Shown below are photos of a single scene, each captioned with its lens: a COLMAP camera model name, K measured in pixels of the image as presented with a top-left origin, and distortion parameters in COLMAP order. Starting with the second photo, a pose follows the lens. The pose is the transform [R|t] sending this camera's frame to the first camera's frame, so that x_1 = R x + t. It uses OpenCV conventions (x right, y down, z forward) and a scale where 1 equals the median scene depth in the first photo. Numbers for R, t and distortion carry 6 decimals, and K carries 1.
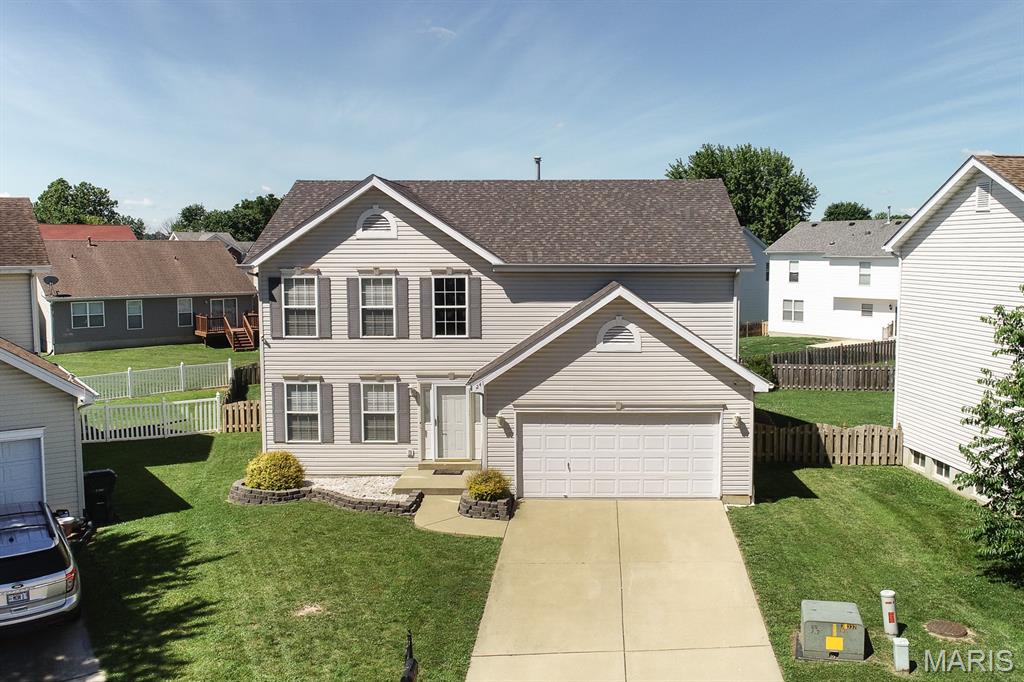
lens RADIAL K [[895.2, 0, 543.6], [0, 895.2, 320.5], [0, 0, 1]] dist [-0.001432, -0.009093]
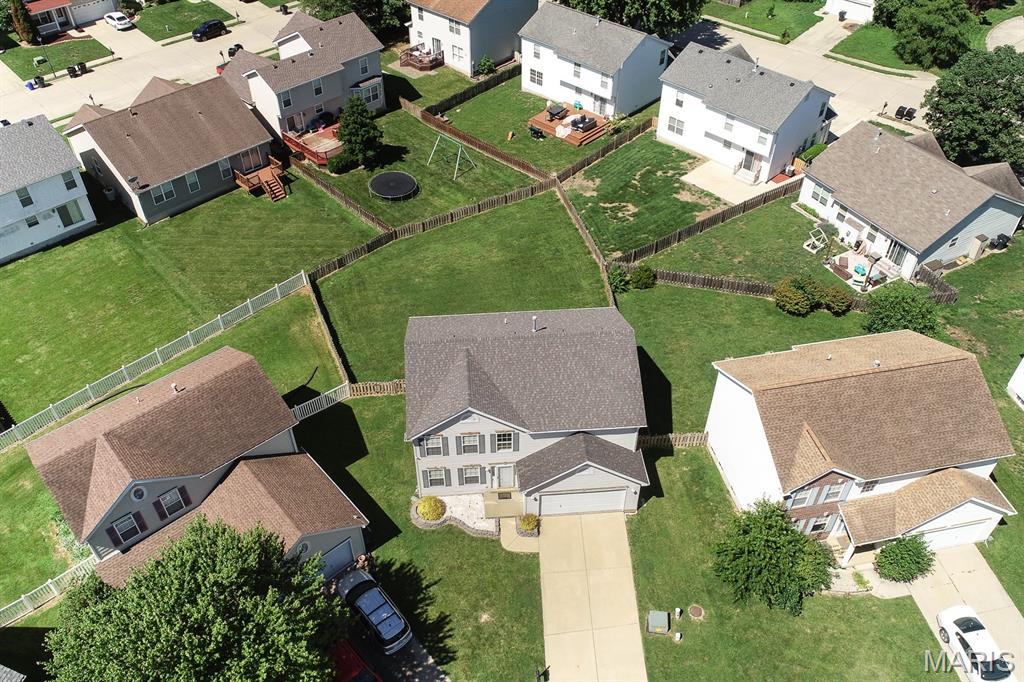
lens RADIAL K [[815.8, 0, 512.0], [0, 815.8, 341.0], [0, 0, 1]] dist [0.002597, -0.002232]
pose [[0.995222, -0.064041, 0.073701, -0.214731], [0.005904, 0.792933, 0.609281, -1.393563], [-0.097459, -0.605935, 0.789522, -0.389930]]
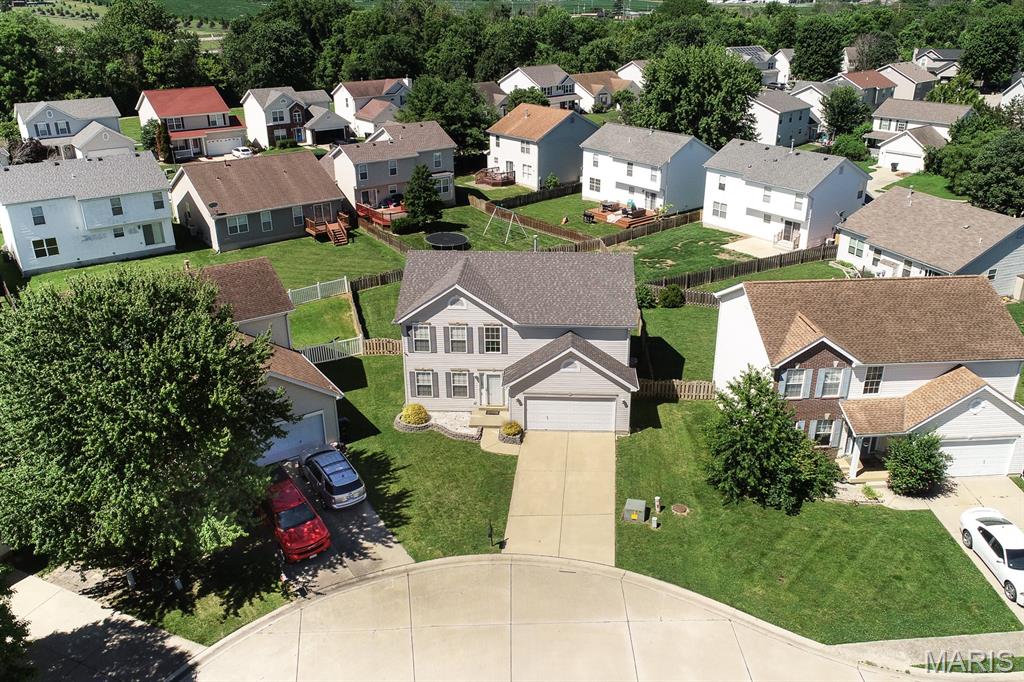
lens RADIAL K [[814.7, 0, 529.0], [0, 814.7, 339.9], [0, 0, 1]] dist [0.003270, -0.007115]
pose [[0.999673, 0.011490, -0.022839, 0.024734], [-0.003569, 0.947284, 0.320375, -0.631404], [0.025316, -0.320189, 0.947016, -0.814221]]
